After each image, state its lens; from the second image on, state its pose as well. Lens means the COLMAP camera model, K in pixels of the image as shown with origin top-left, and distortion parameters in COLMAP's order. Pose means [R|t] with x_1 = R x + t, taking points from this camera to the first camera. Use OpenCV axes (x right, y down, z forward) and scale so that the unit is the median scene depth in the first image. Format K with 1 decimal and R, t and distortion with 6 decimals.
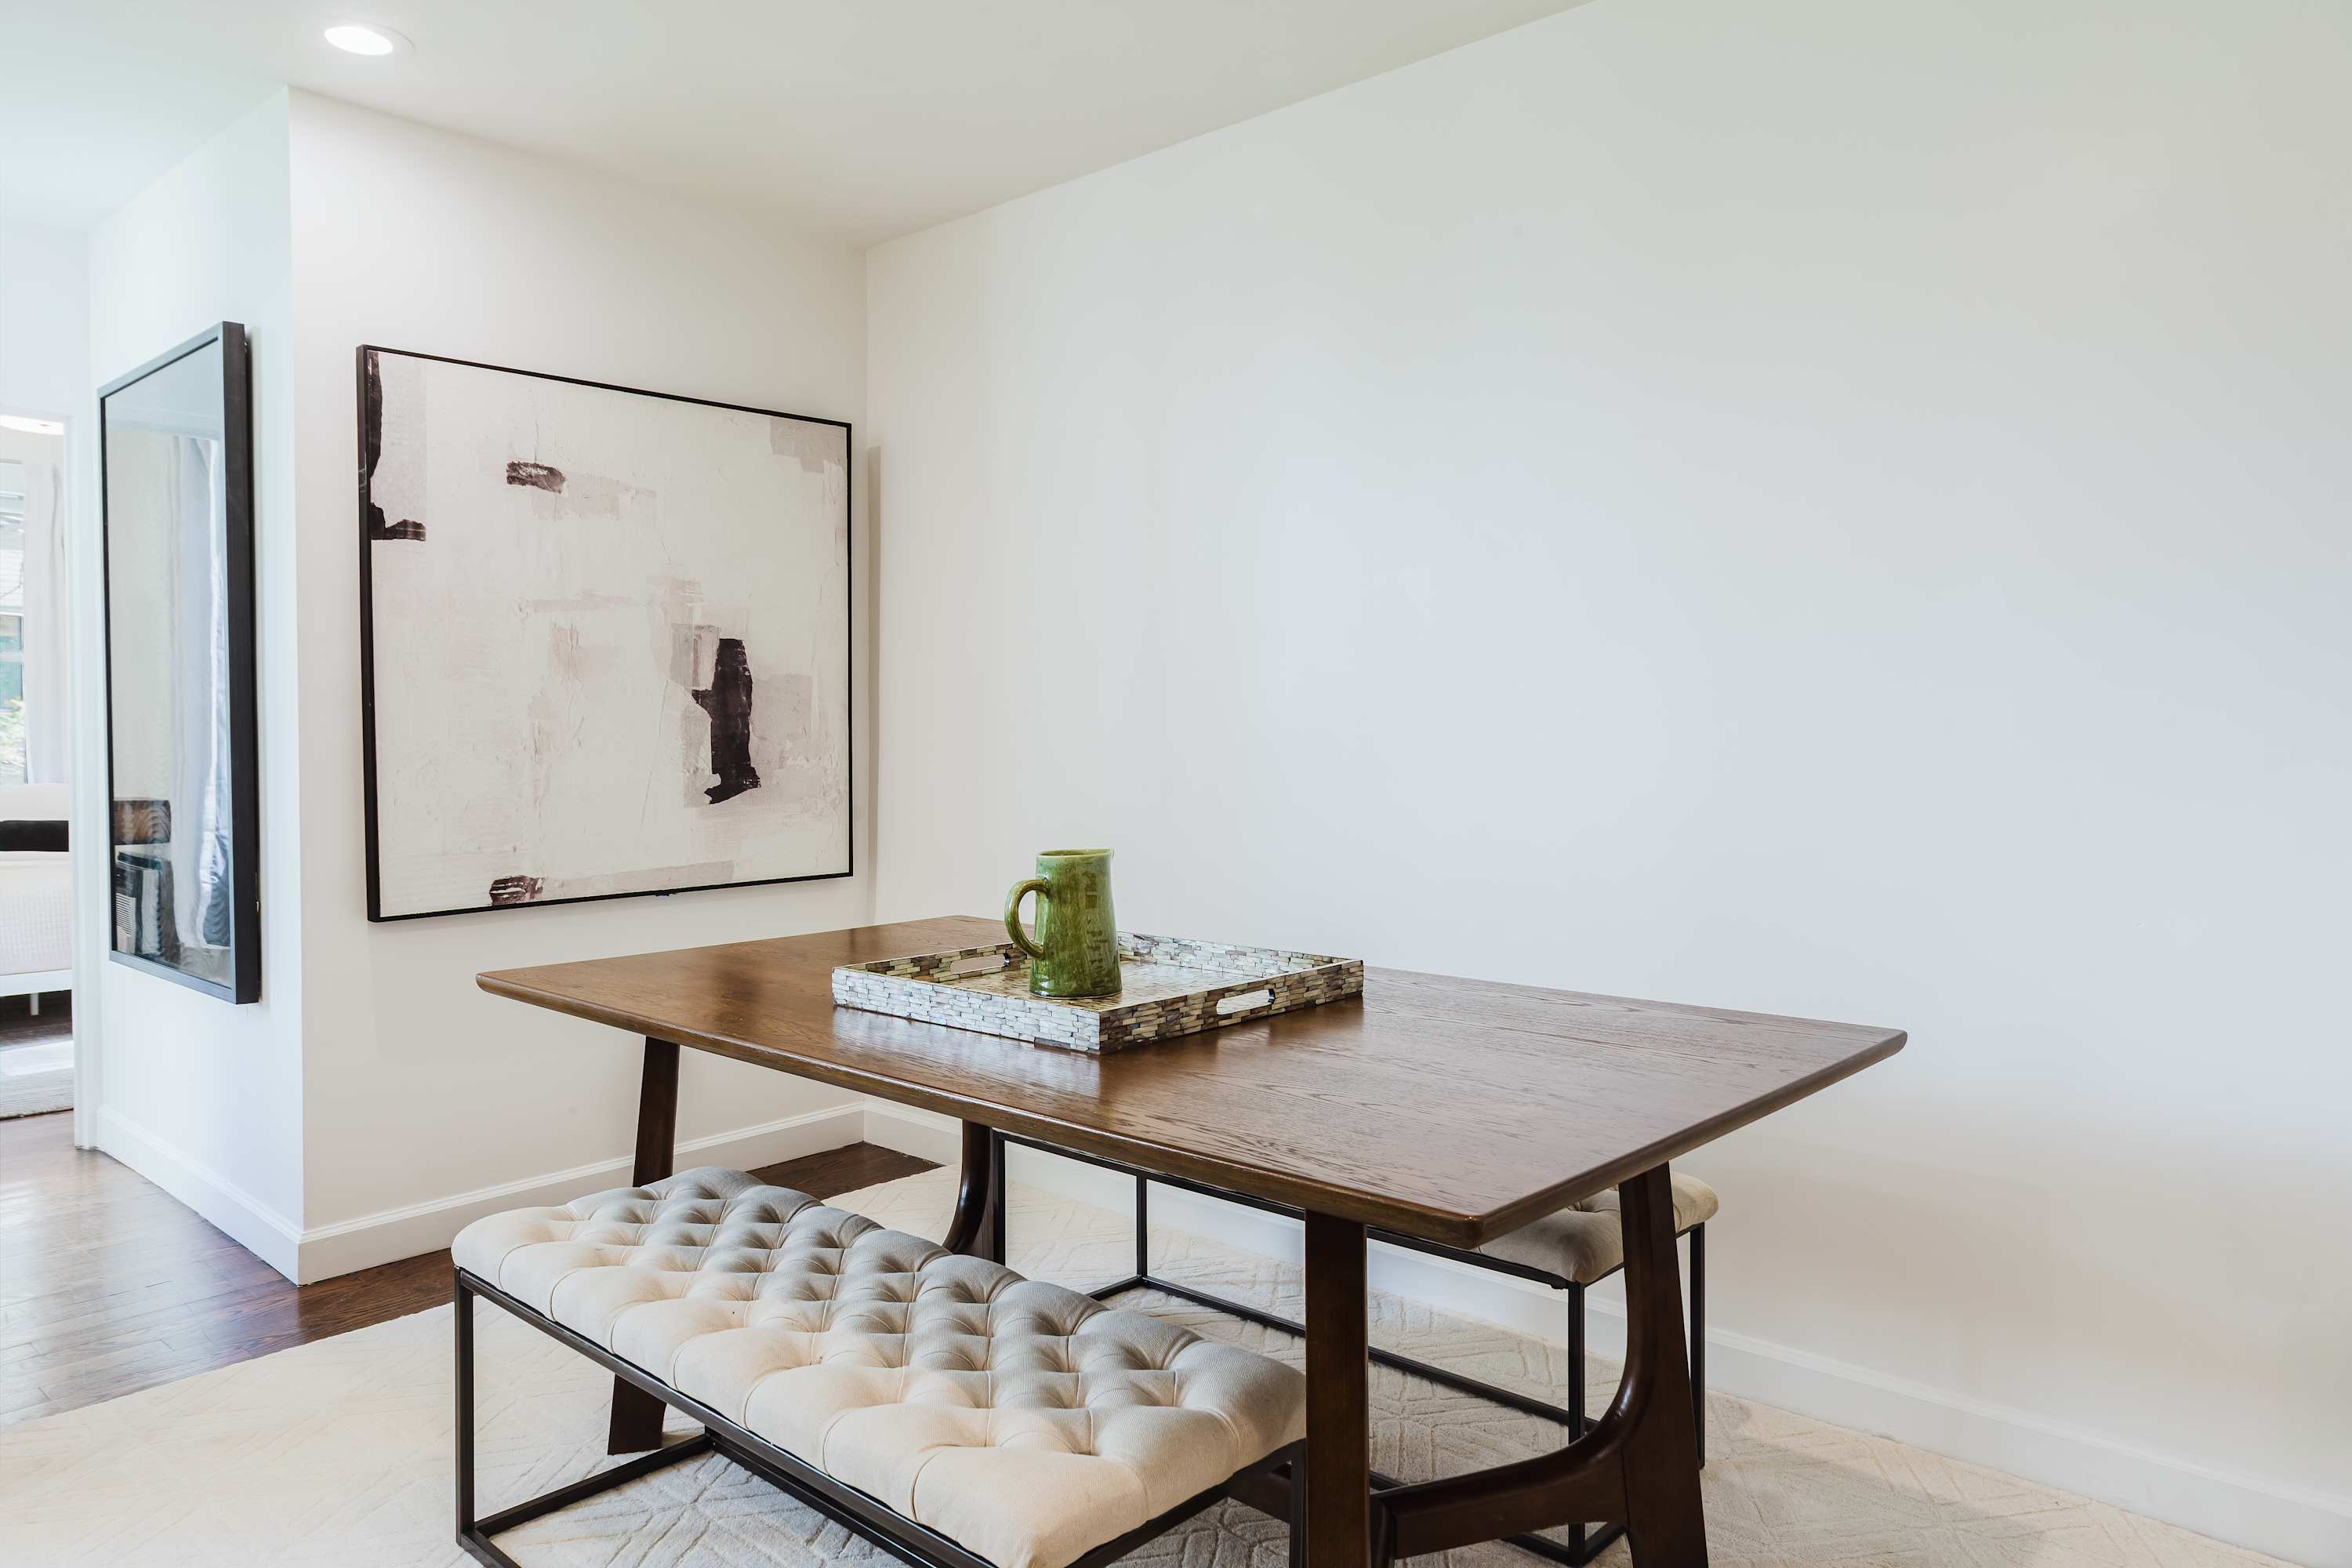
lens RADIAL K [[1483.6, 0, 1220.8], [0, 1483.6, 774.7], [0, 0, 1]] dist [0.005846, -0.000209]
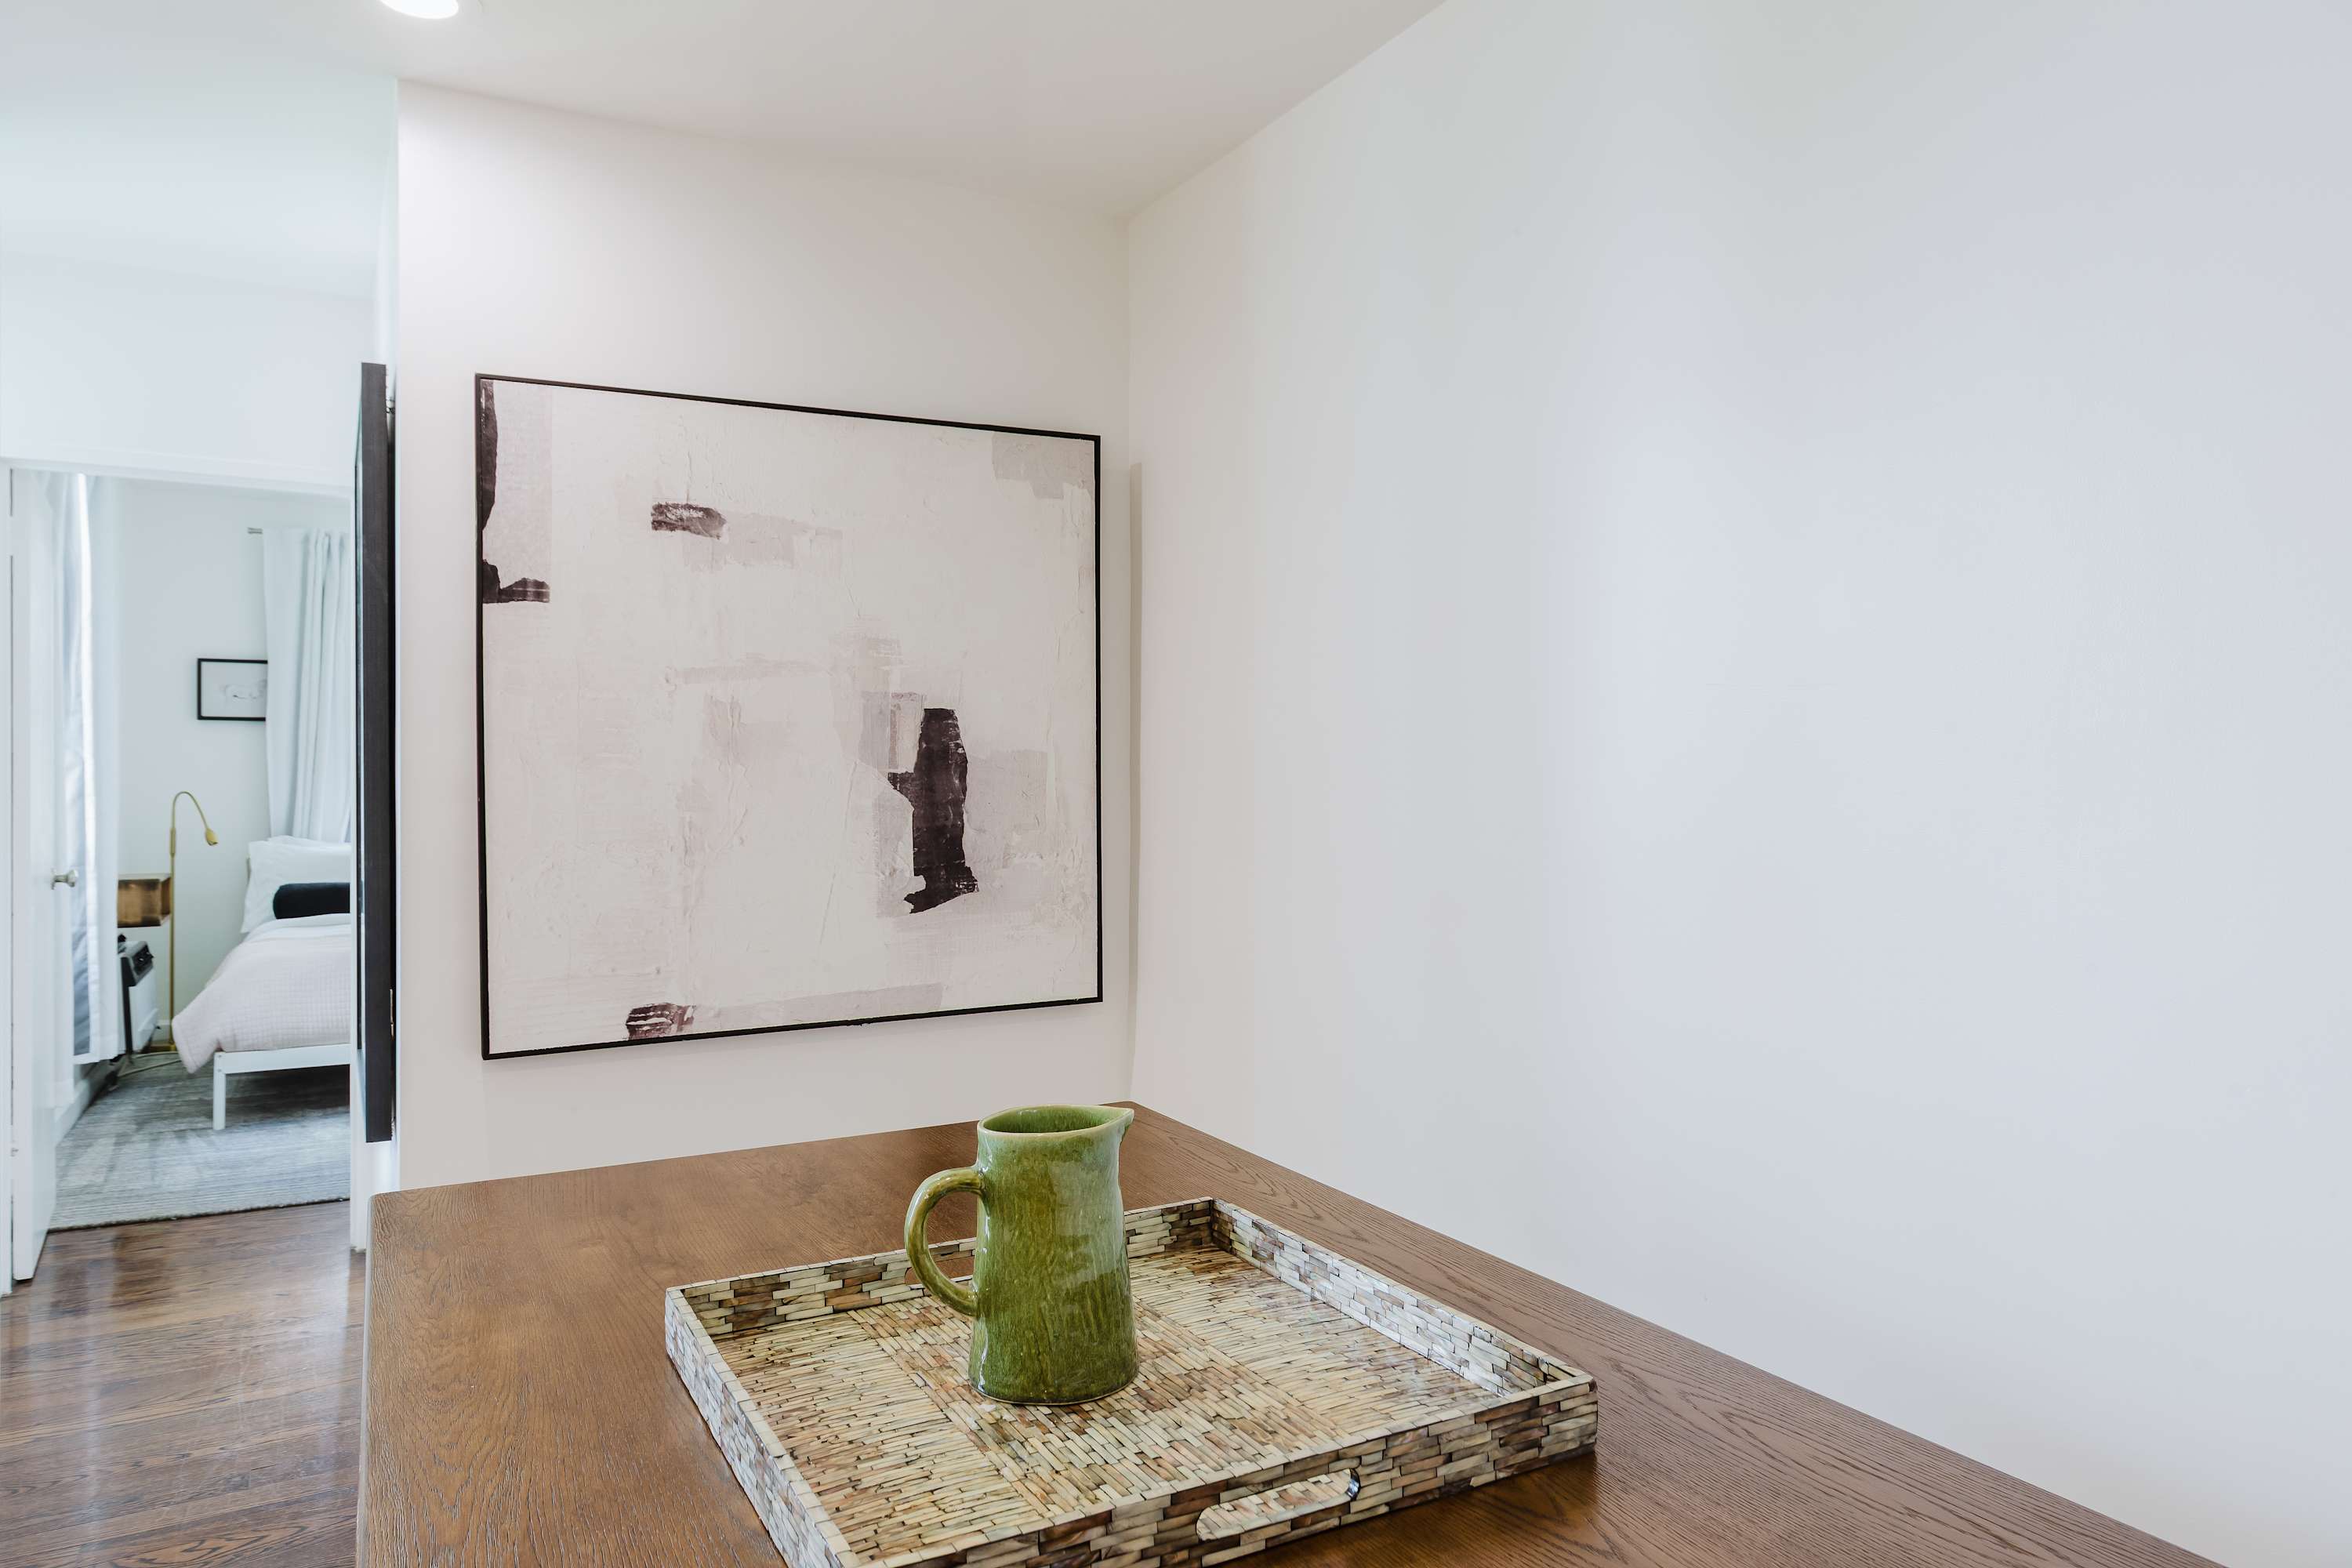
lens RADIAL K [[1483.6, 0, 1220.8], [0, 1483.6, 774.7], [0, 0, 1]] dist [0.005846, -0.000209]
pose [[0.942397, -0.000482, -0.334496, 0.092941], [-0.008778, 0.999619, -0.026173, -0.039264], [0.334381, 0.027601, 0.942034, 0.319800]]
